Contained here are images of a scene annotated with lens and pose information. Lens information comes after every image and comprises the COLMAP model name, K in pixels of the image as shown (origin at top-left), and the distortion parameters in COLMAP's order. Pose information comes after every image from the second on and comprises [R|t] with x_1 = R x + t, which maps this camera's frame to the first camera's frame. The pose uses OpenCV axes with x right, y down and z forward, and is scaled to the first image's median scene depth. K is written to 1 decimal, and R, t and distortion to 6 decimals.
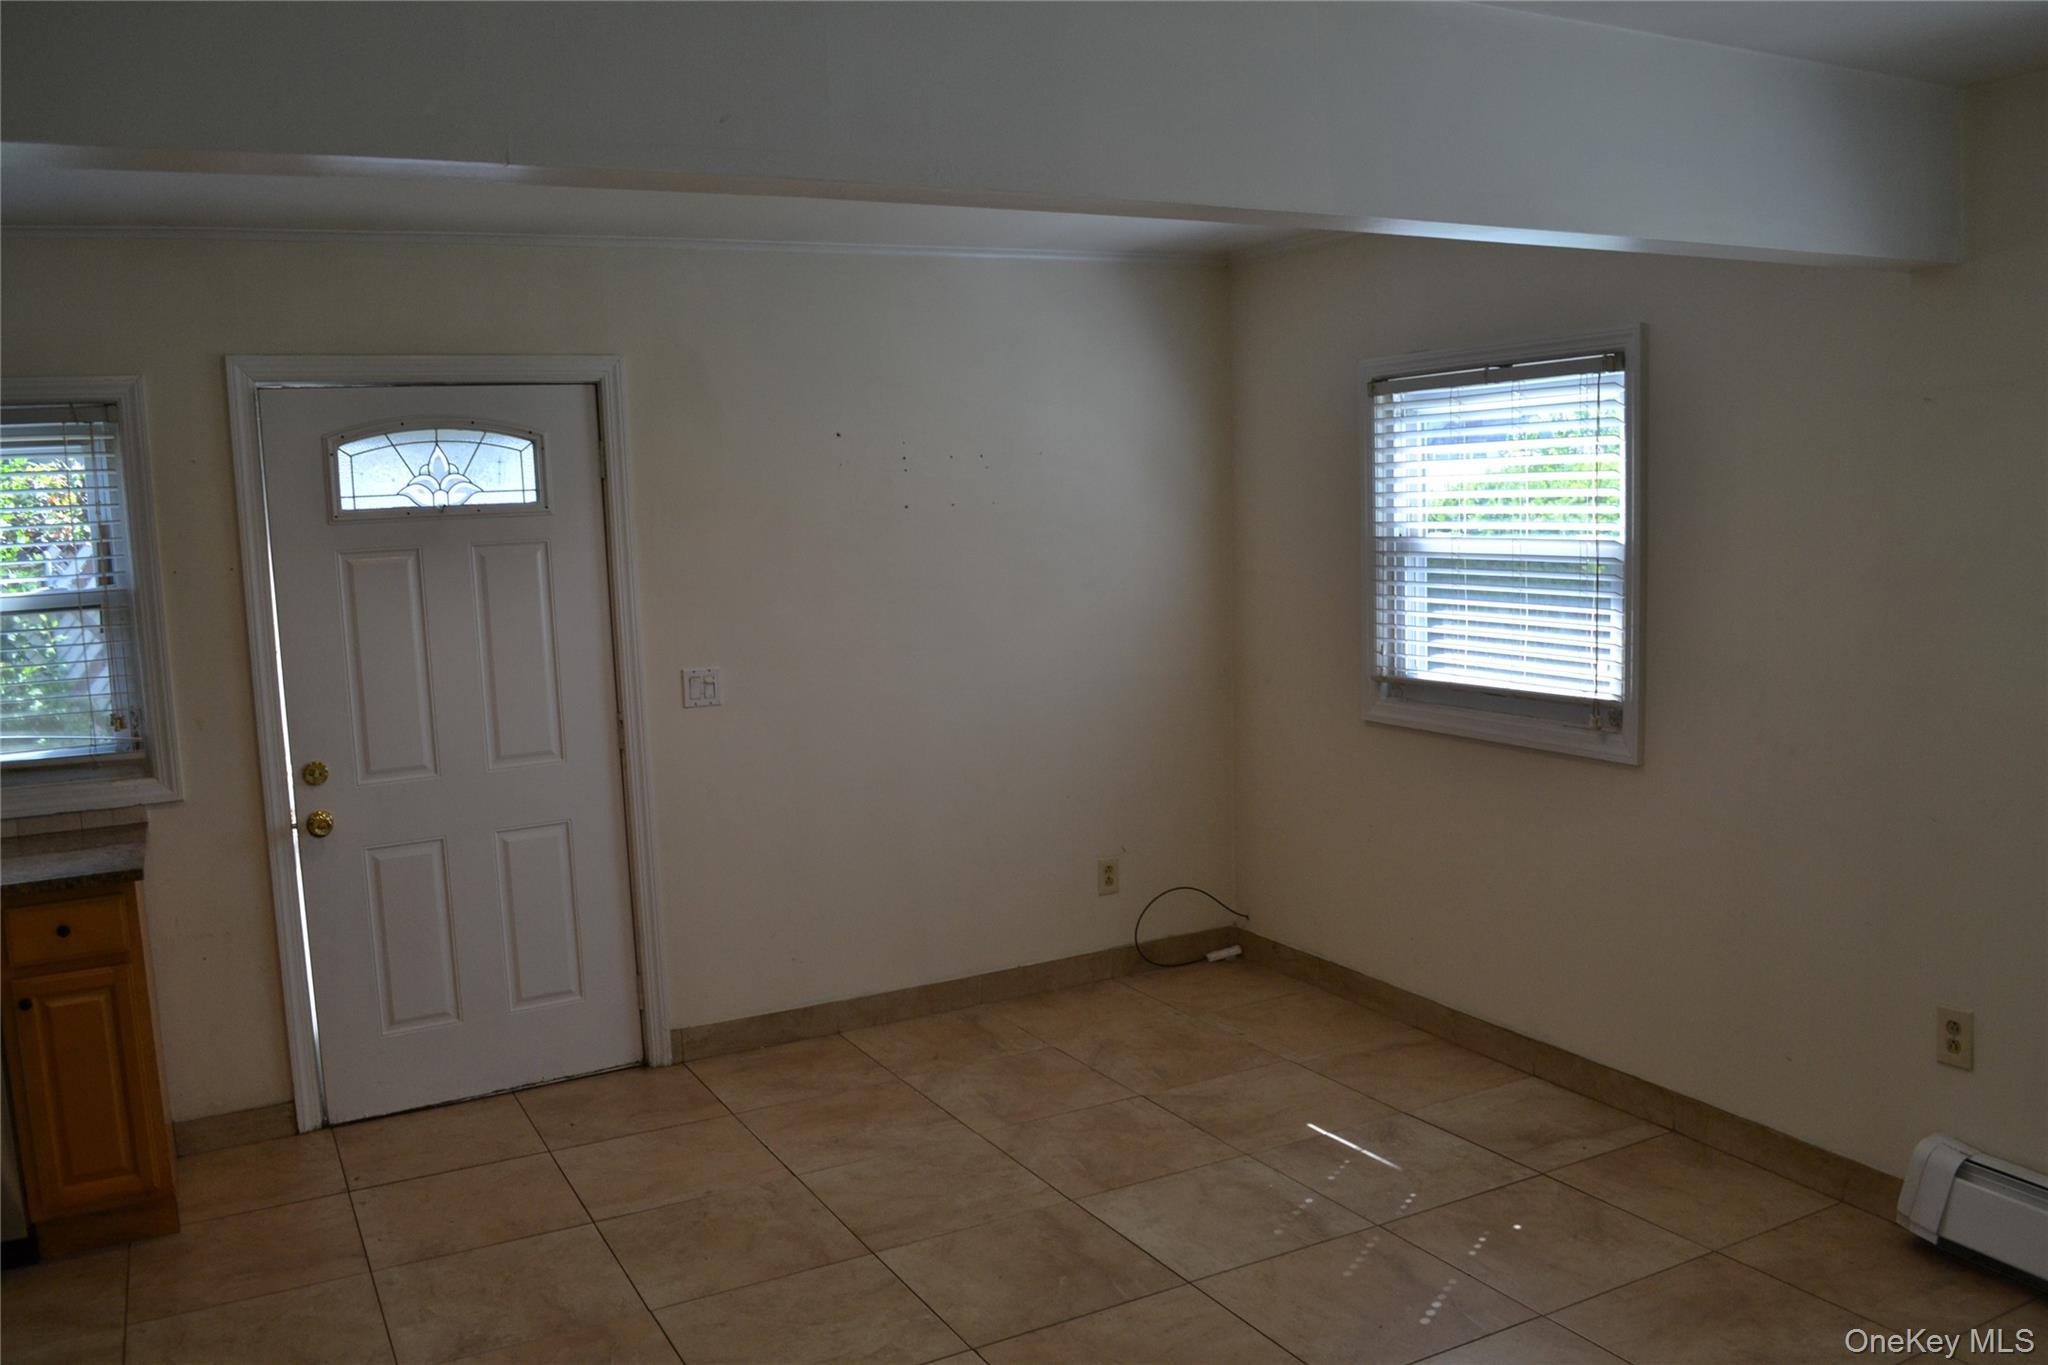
lens RADIAL K [[1651.3, 0, 1024.0], [0, 1651.3, 682.5], [0, 0, 1]] dist [-0.083155, 0.014372]
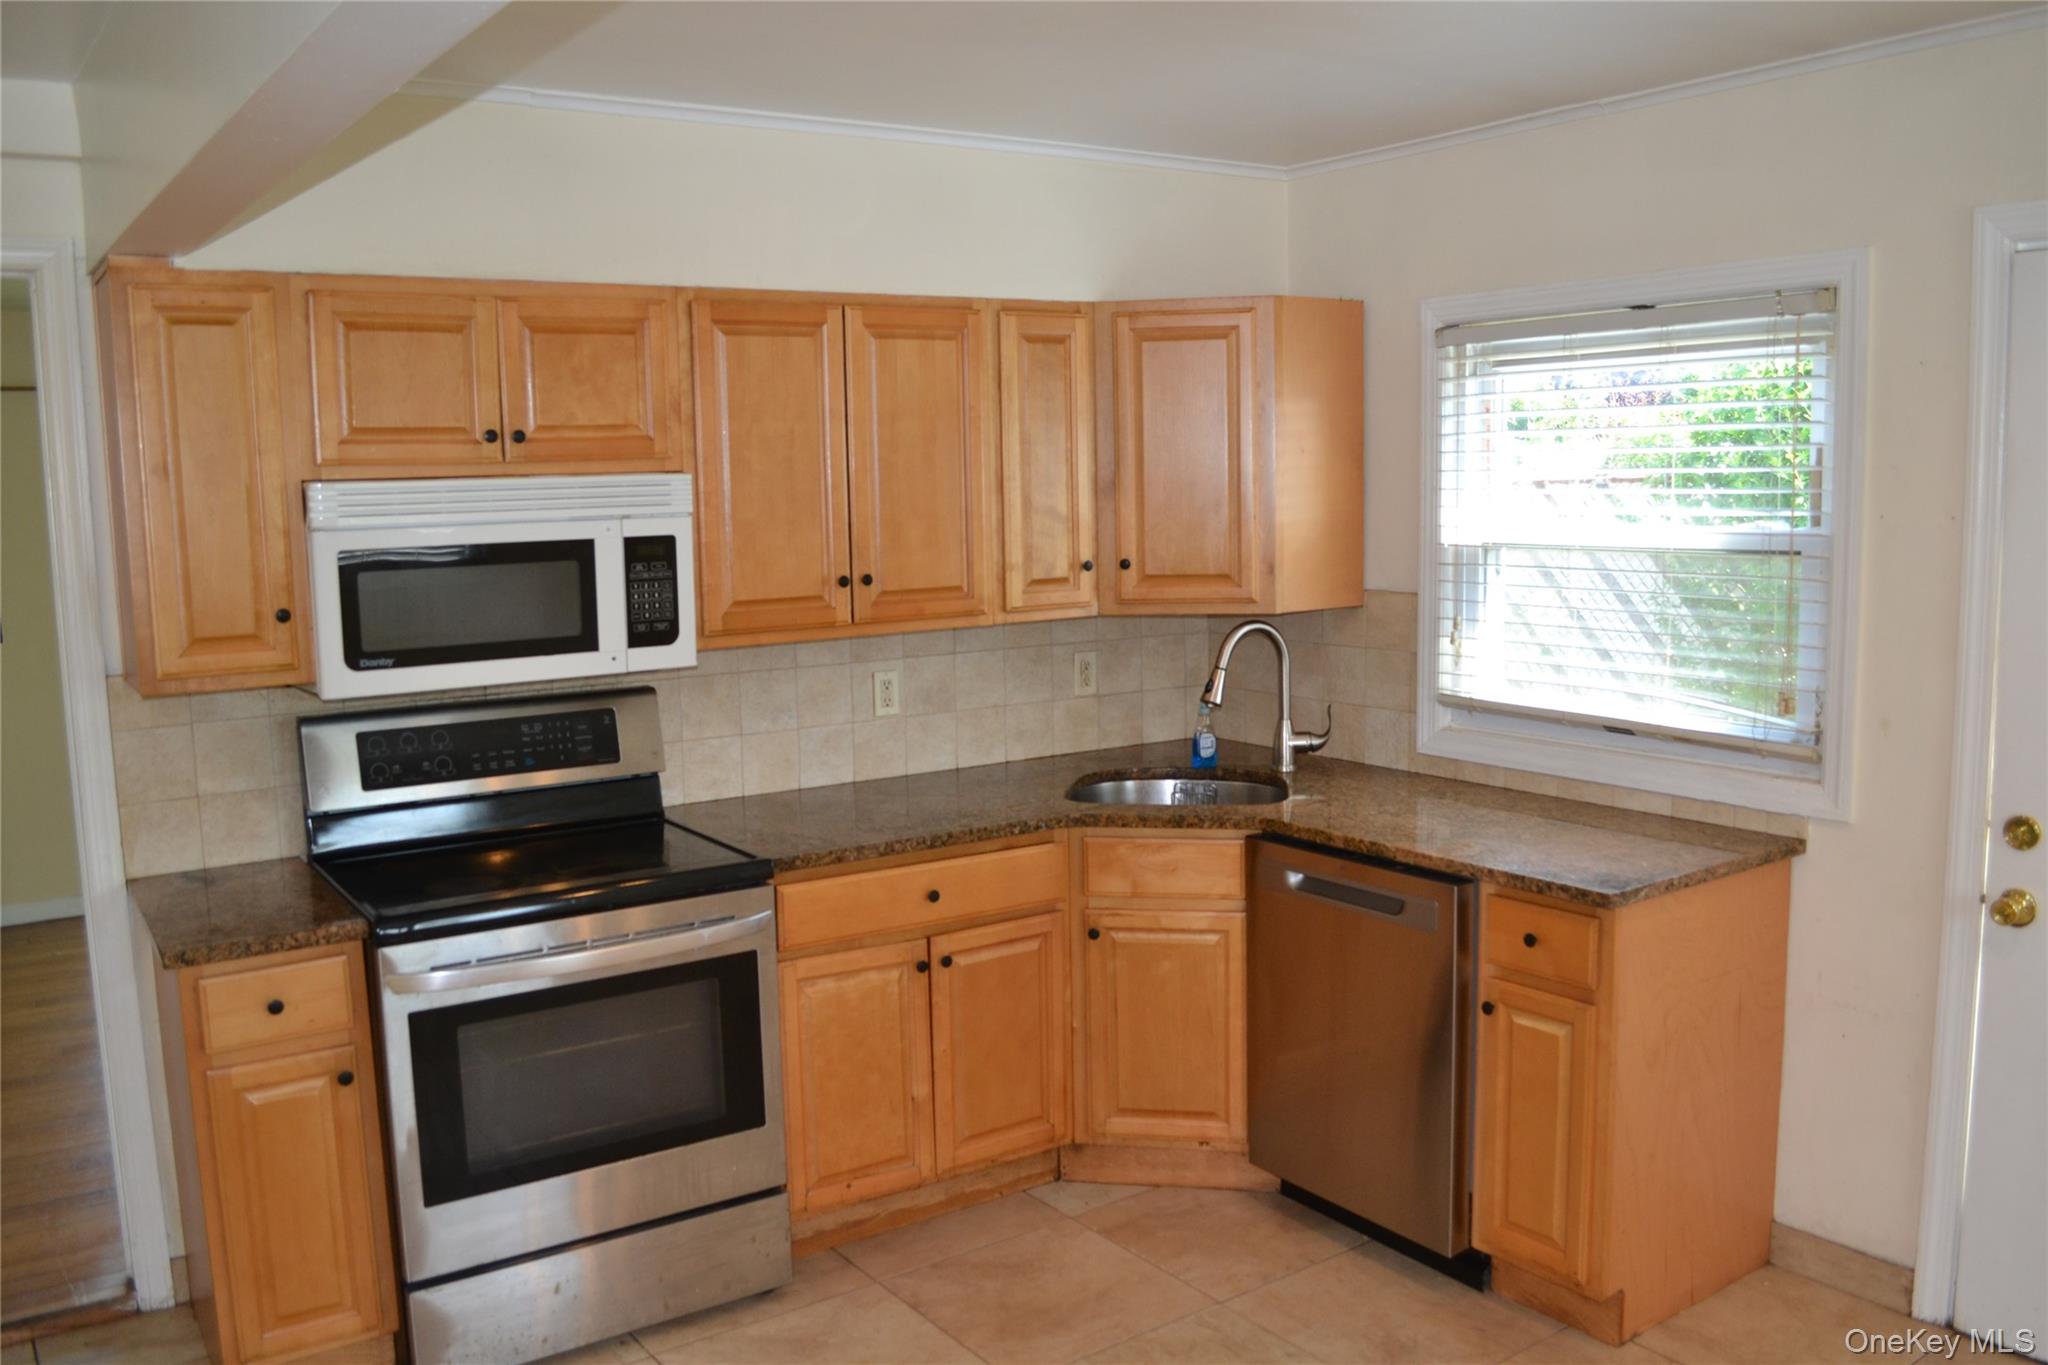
lens RADIAL K [[1651.3, 0, 1024.0], [0, 1651.3, 682.5], [0, 0, 1]] dist [-0.083155, 0.014372]
pose [[0.132266, 0.159000, -0.978379, 0.141539], [-0.097943, 0.984317, 0.146724, -0.060513], [0.986363, 0.076418, 0.145765, 0.493491]]
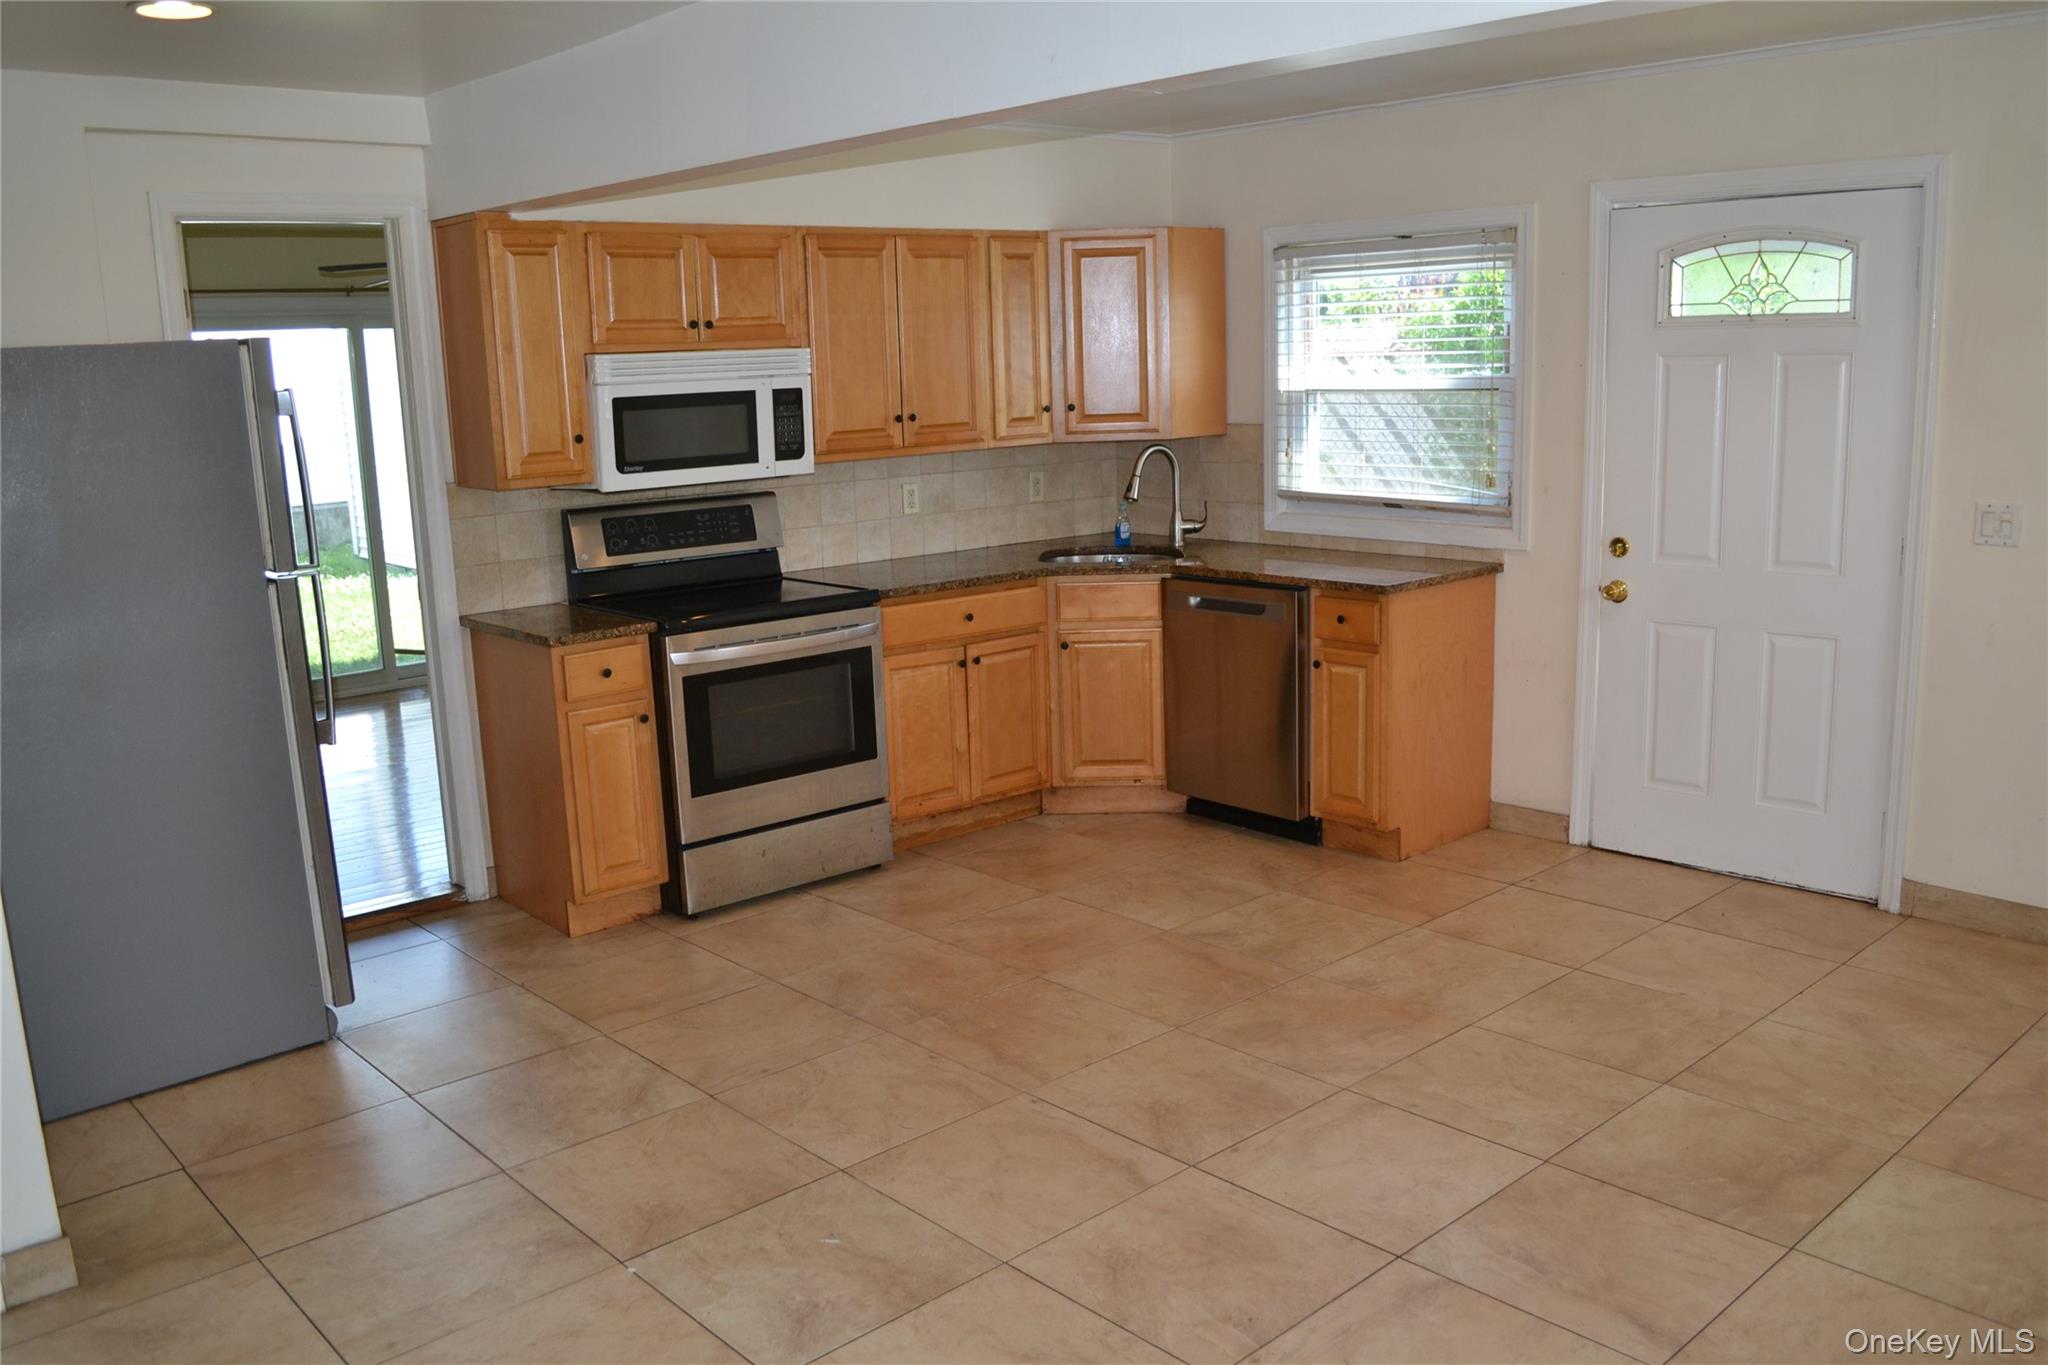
lens RADIAL K [[1651.3, 0, 1024.0], [0, 1651.3, 682.5], [0, 0, 1]] dist [-0.083155, 0.014372]
pose [[0.247268, 0.218977, -0.943879, 0.573161], [-0.089070, 0.975141, 0.202896, -0.047724], [0.964844, 0.033901, 0.260626, 0.291140]]
